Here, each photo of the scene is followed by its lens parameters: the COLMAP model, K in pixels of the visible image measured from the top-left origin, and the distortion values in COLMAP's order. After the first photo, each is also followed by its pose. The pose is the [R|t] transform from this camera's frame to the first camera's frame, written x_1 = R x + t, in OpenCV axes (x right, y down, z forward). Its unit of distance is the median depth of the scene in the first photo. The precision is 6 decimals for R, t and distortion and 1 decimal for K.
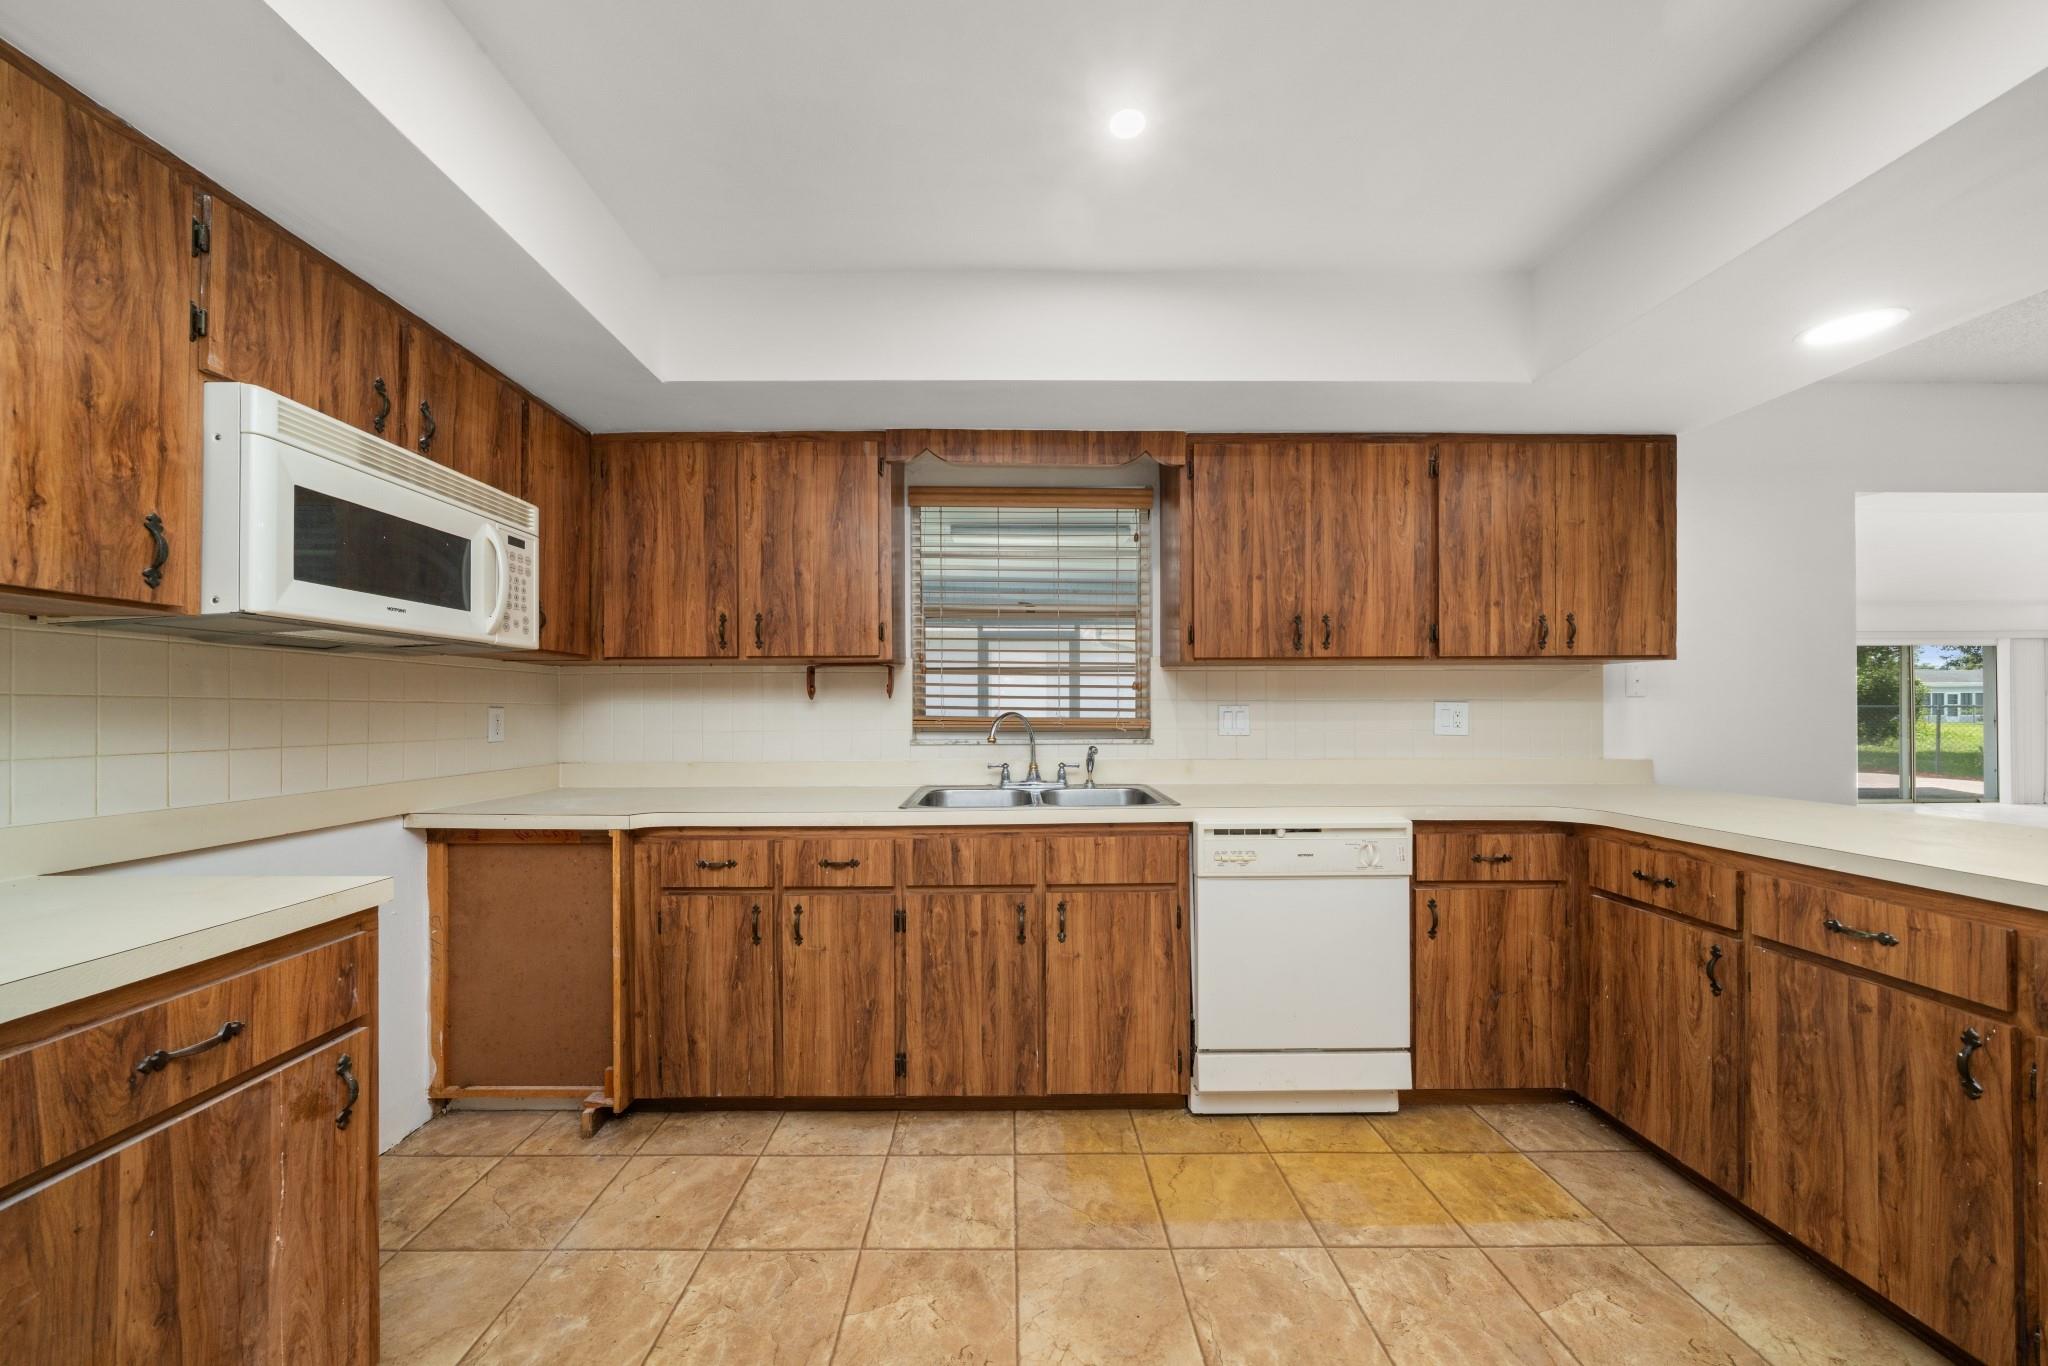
lens RADIAL K [[695.1, 0, 1007.8], [0, 695.1, 703.1], [0, 0, 1]] dist [-0.005723, -0.000048]
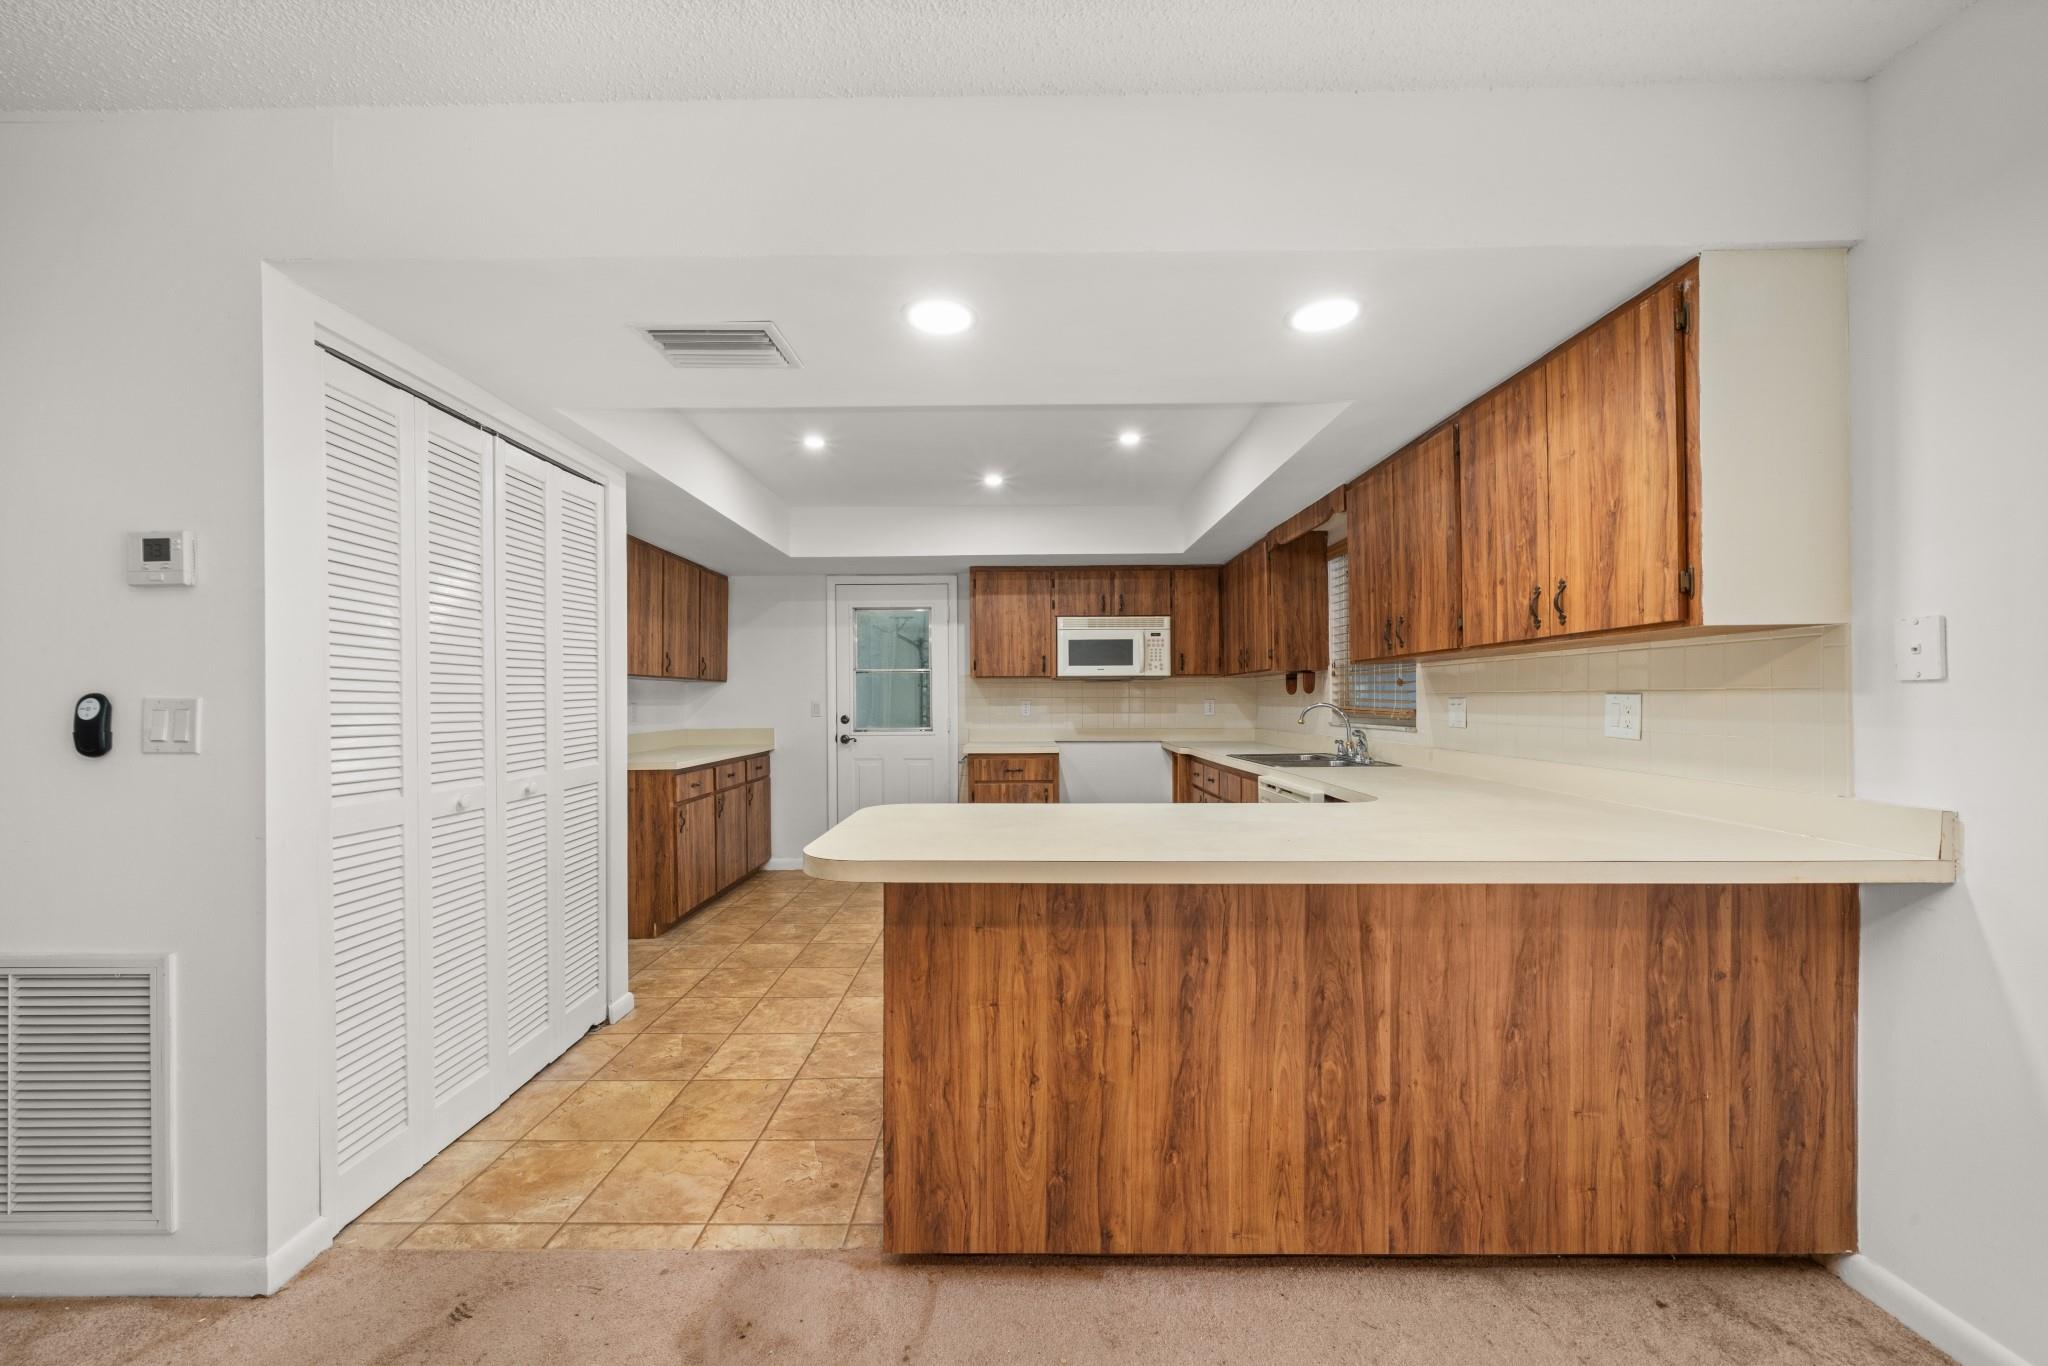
lens RADIAL K [[767.3, 0, 1015.1], [0, 767.3, 686.4], [0, 0, 1]] dist [0.000060, 0.000020]
pose [[-0.004407, -0.015081, -0.999877, 2.263245], [0.014714, 0.999777, -0.015145, -0.010506], [0.999882, -0.014779, -0.004184, 0.543076]]
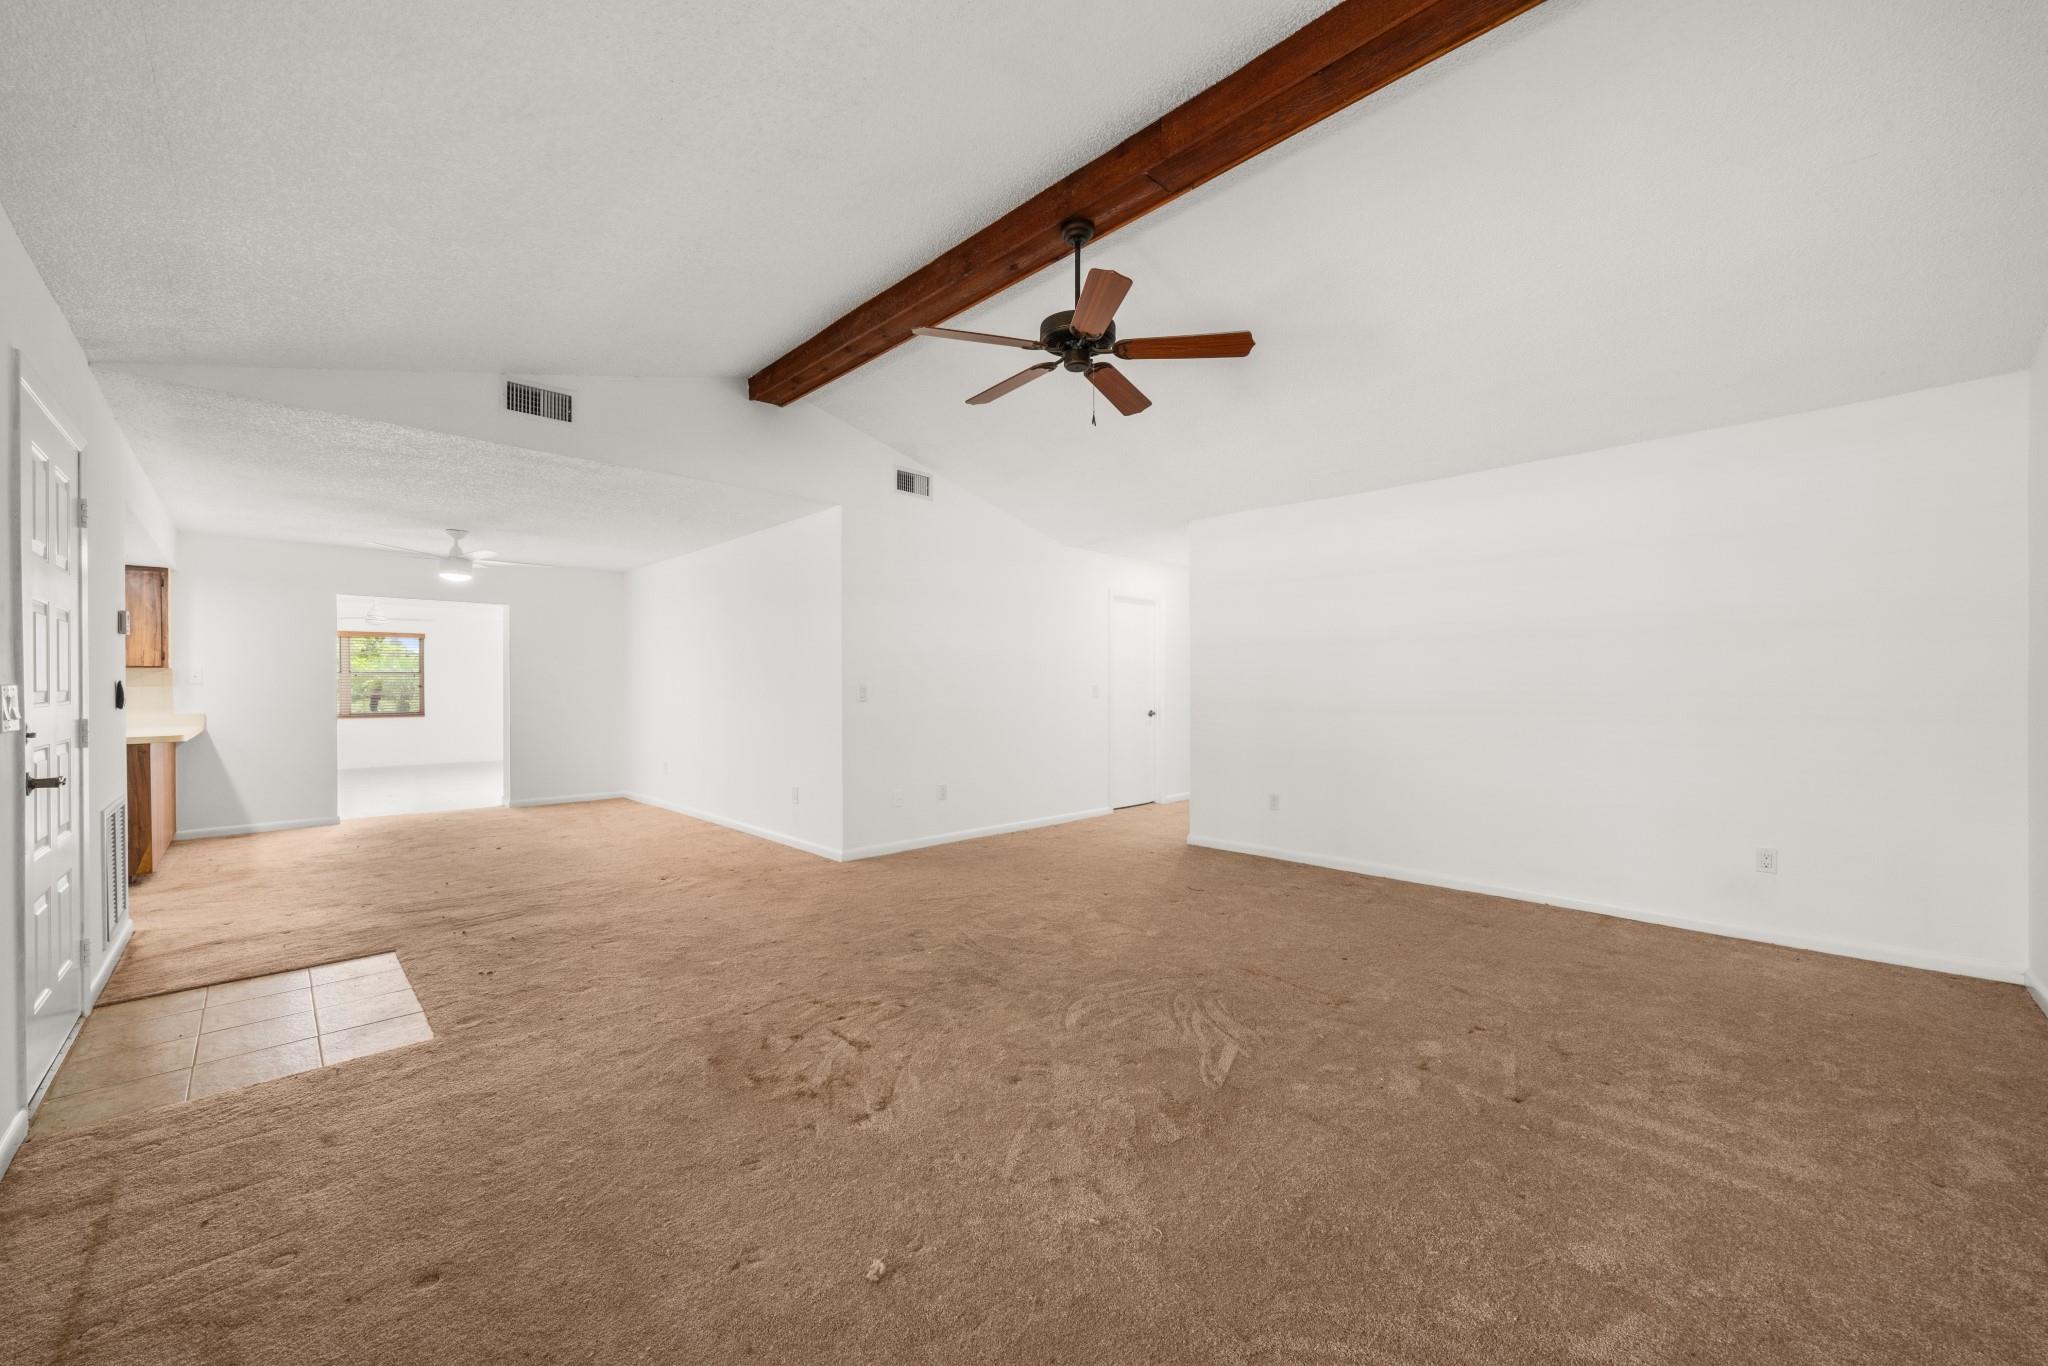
lens RADIAL K [[763.3, 0, 979.1], [0, 763.3, 689.3], [0, 0, 1]] dist [-0.000287, -0.000002]
pose [[0.731565, -0.004049, 0.681760, 1.668115], [-0.003405, 0.999948, 0.009593, -0.035464], [-0.681763, -0.009339, 0.731513, -3.598228]]
